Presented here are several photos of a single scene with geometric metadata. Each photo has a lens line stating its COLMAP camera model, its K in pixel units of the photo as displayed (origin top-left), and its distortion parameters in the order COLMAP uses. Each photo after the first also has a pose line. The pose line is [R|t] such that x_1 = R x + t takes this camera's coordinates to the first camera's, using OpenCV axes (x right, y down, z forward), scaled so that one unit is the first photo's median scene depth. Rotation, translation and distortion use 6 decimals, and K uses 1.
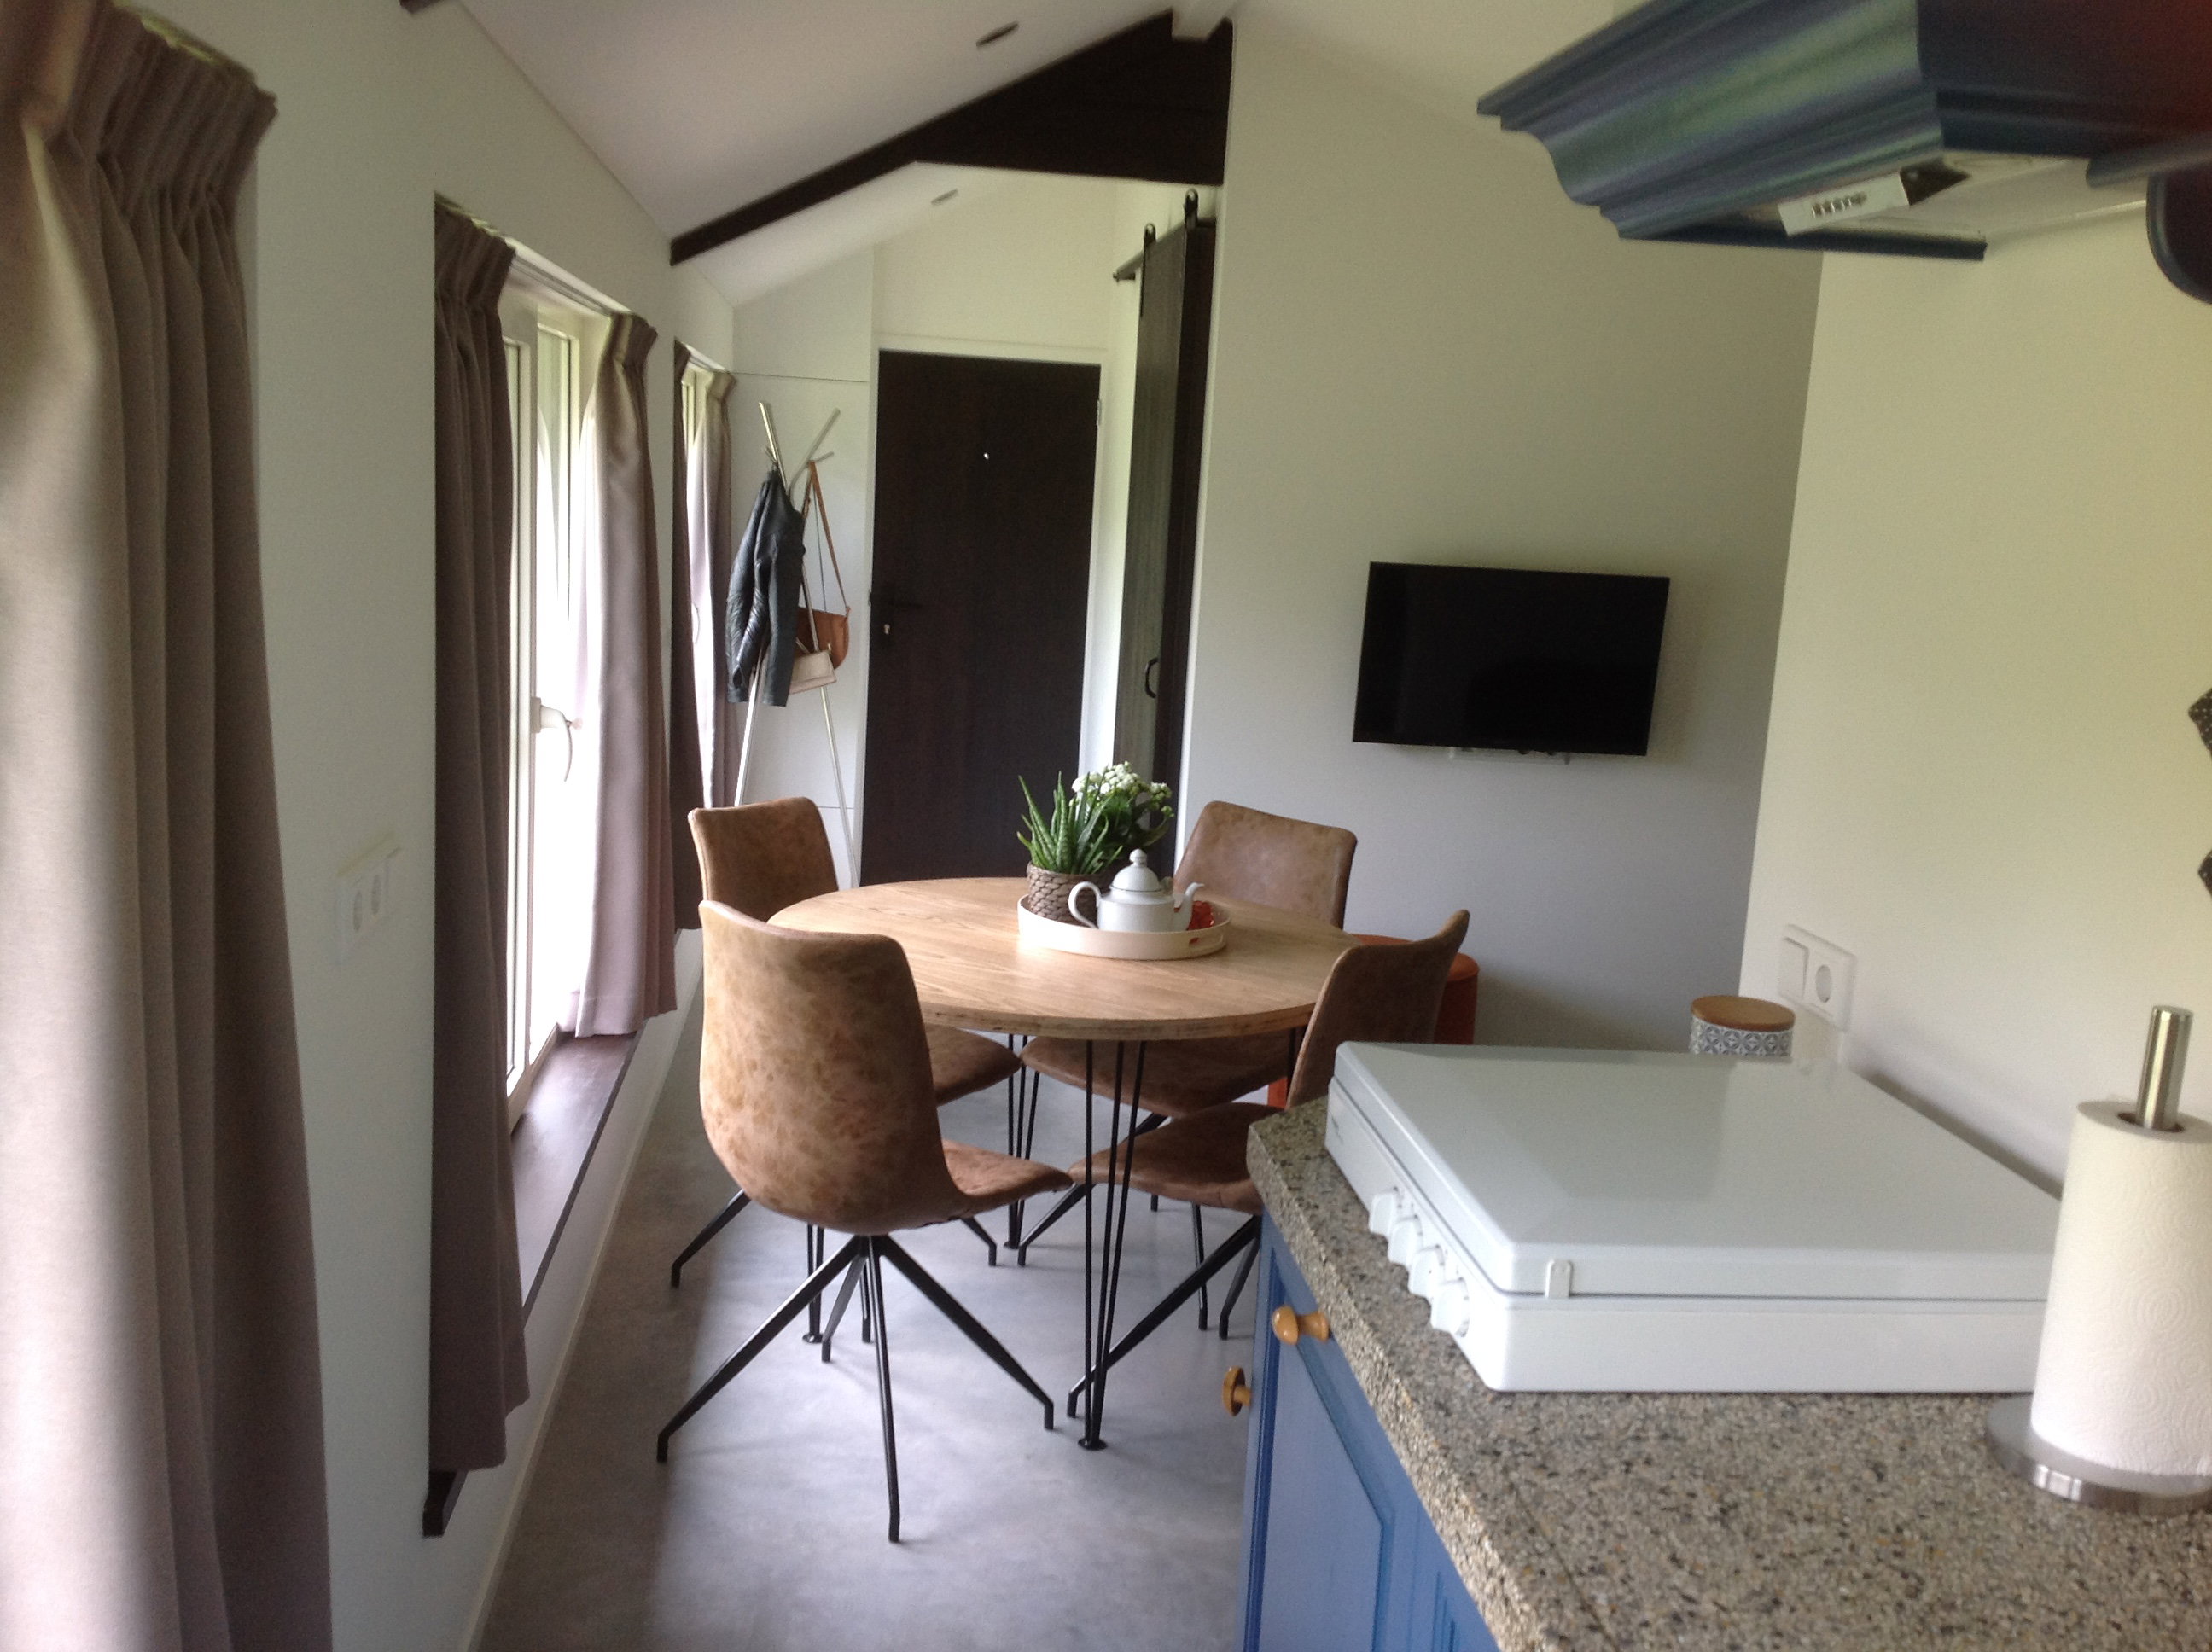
lens RADIAL K [[2079.9, 0, 1089.5], [0, 2079.9, 822.6], [0, 0, 1]] dist [0.211445, -0.539884]
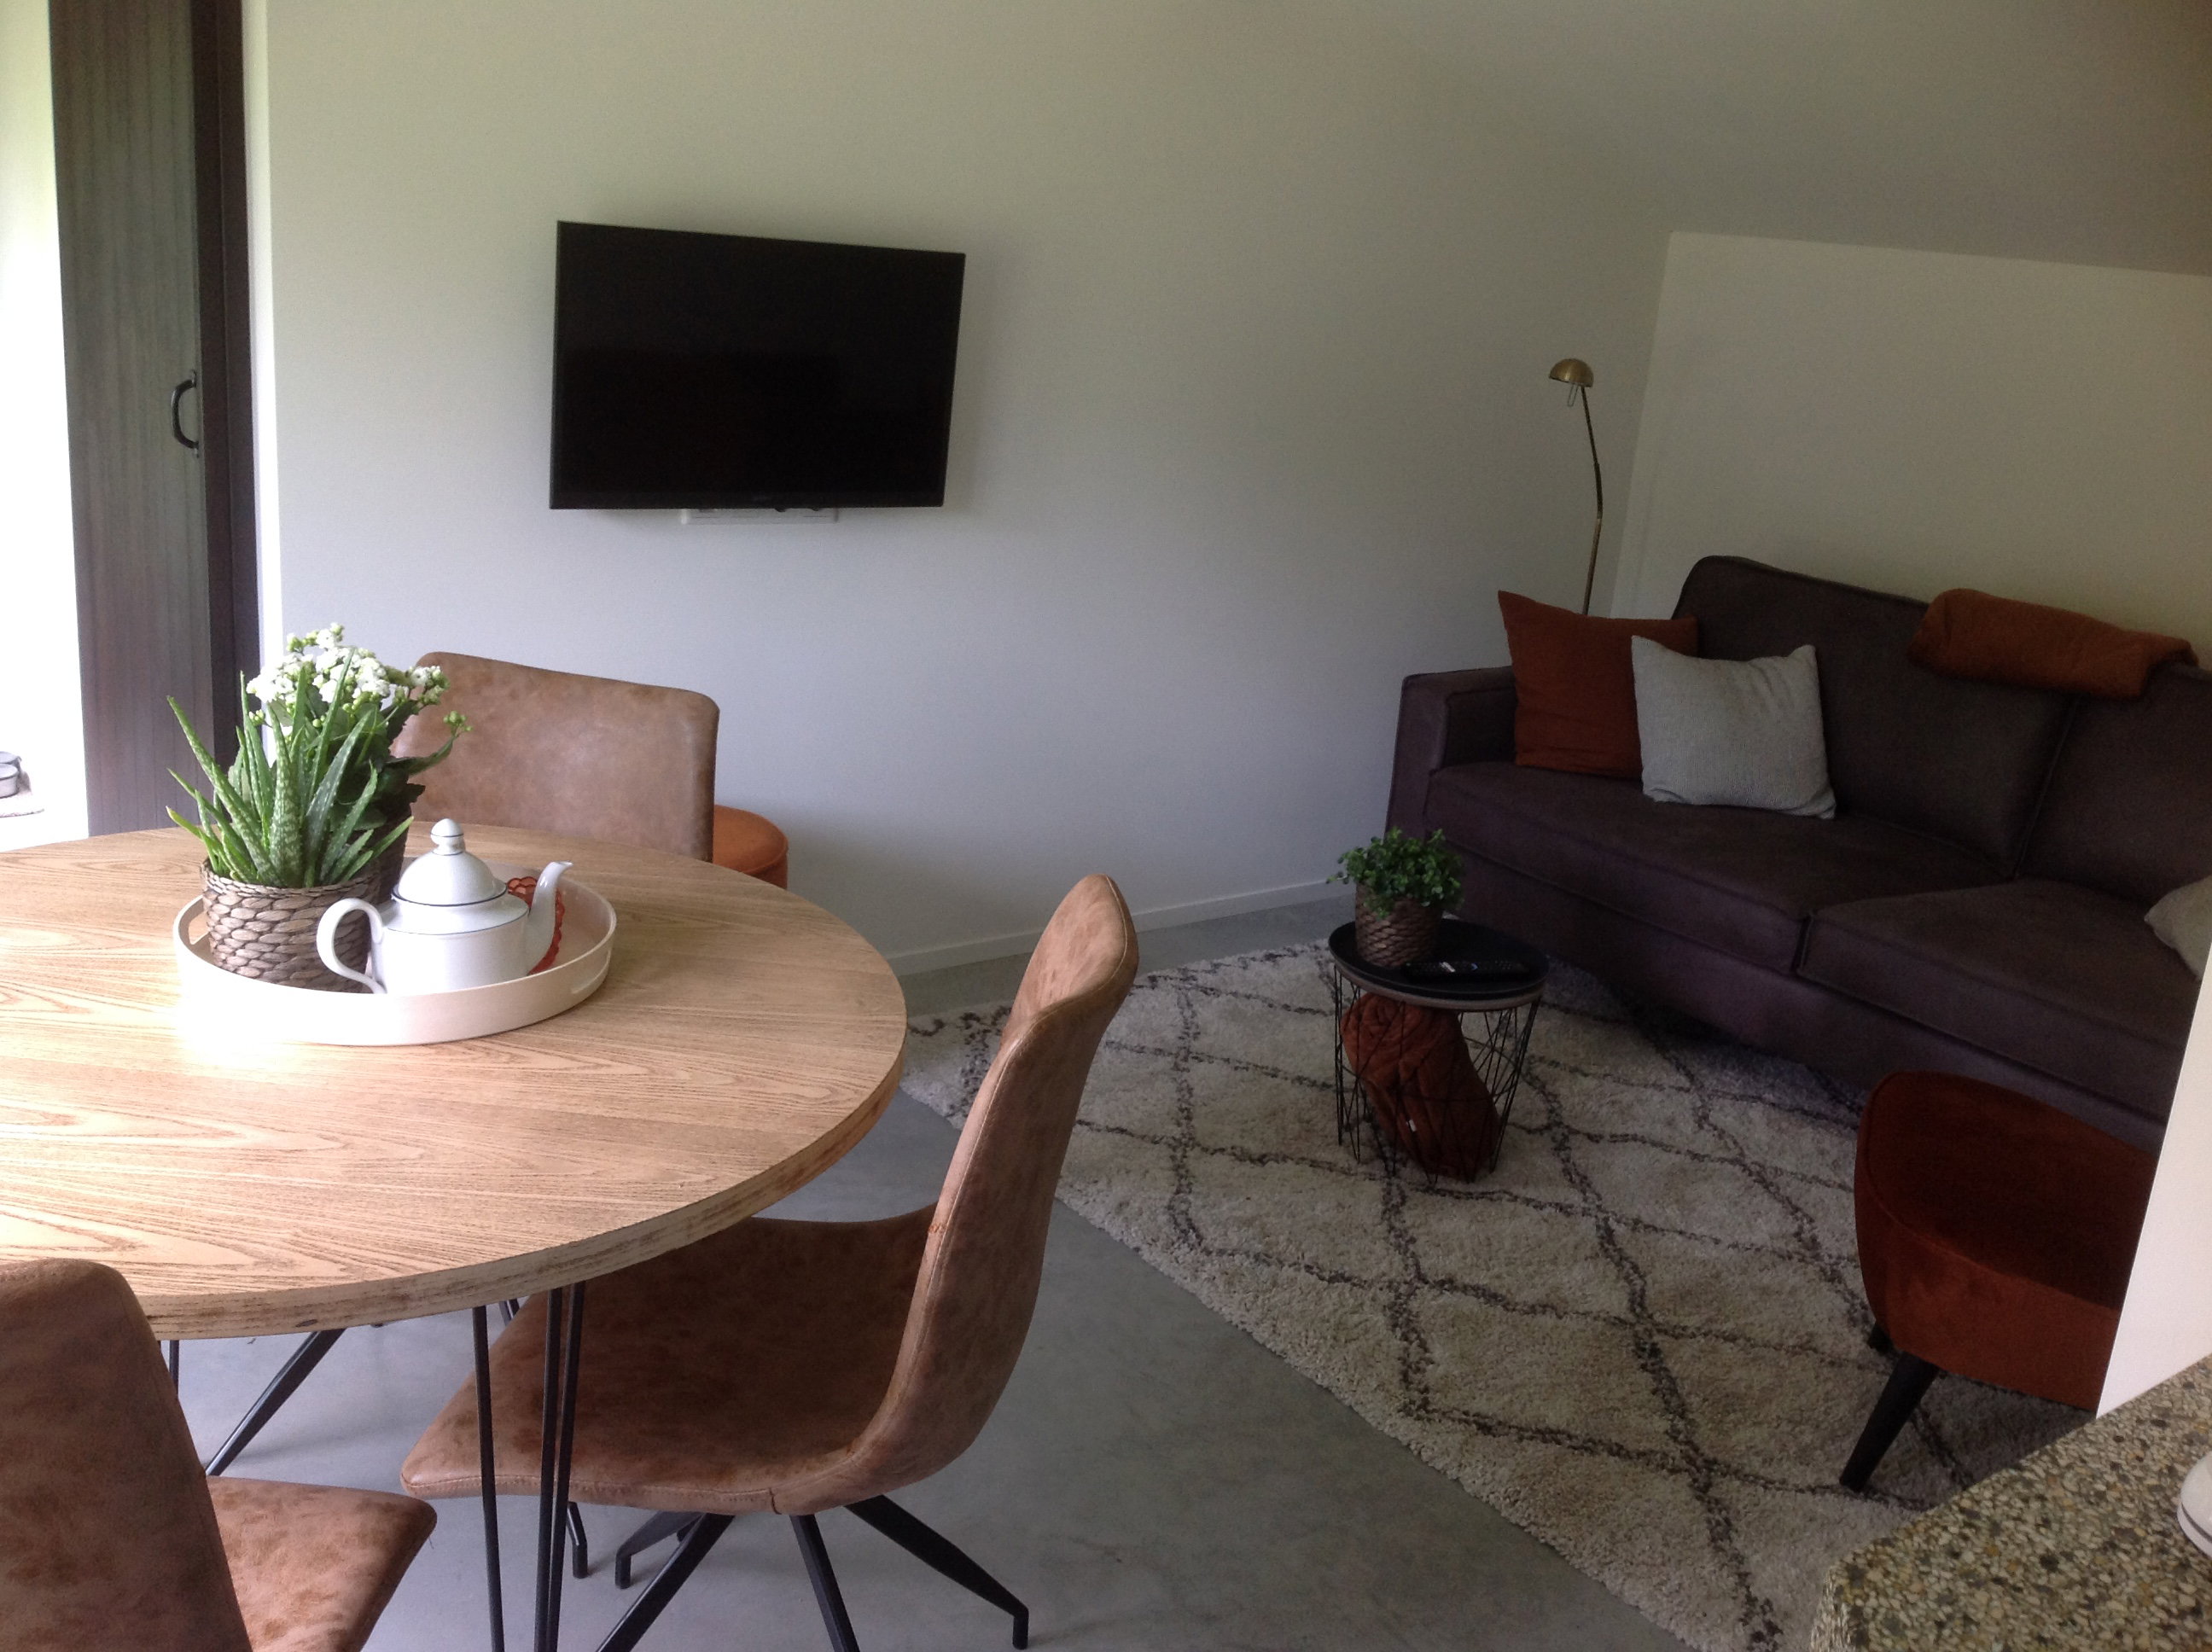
lens RADIAL K [[2069.3, 0, 1079.0], [0, 2069.3, 789.7], [0, 0, 1]] dist [0.177105, -0.375202]
pose [[0.849489, -0.129905, 0.511363, -0.103931], [0.052851, 0.985292, 0.162502, -0.067218], [-0.524952, -0.111018, 0.843860, 0.482332]]
